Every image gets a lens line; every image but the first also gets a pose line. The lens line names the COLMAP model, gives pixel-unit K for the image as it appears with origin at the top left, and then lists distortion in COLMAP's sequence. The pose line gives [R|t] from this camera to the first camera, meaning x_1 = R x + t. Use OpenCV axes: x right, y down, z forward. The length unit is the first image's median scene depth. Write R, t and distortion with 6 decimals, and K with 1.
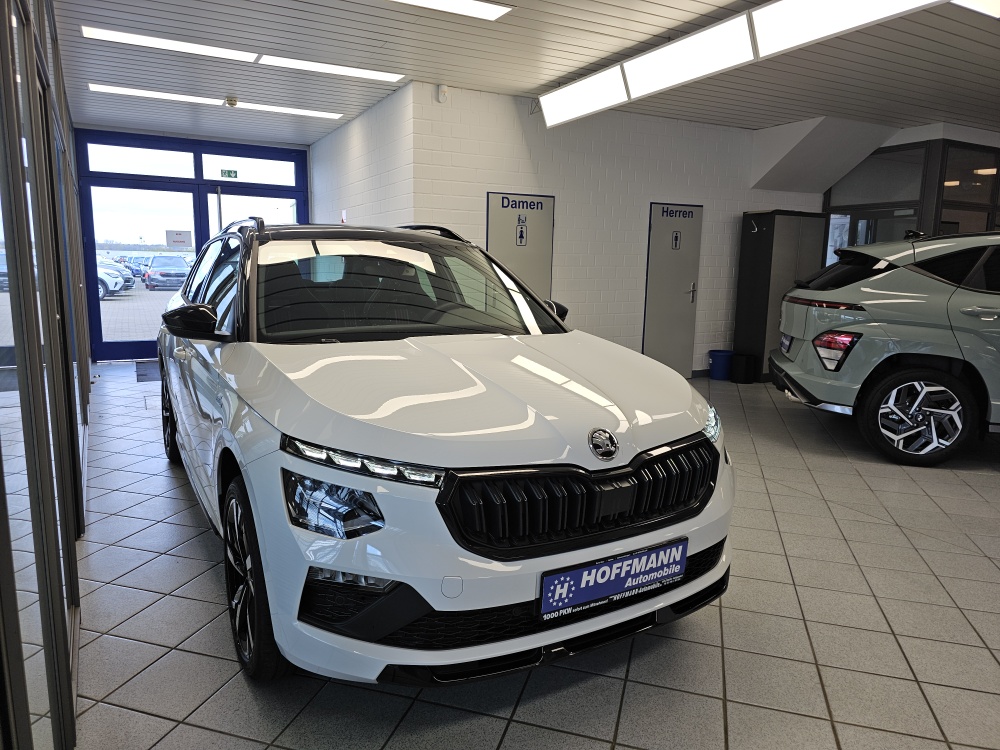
lens RADIAL K [[661.9, 0, 506.0], [0, 661.9, 376.7], [0, 0, 1]] dist [0.089772, -0.087790]
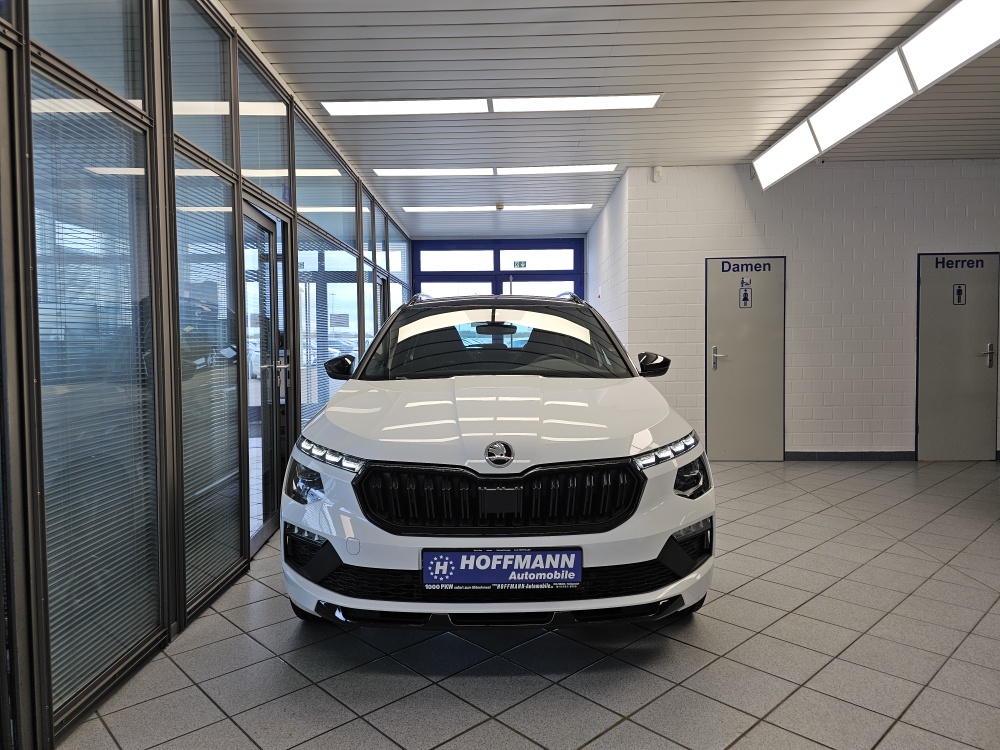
lens RADIAL K [[661.9, 0, 506.0], [0, 661.9, 376.7], [0, 0, 1]] dist [0.089772, -0.087790]
pose [[0.874724, 0.002043, -0.484617, 0.702293], [-0.057801, 0.993293, -0.100142, 0.078195], [0.481162, 0.115608, 0.868975, -0.047370]]
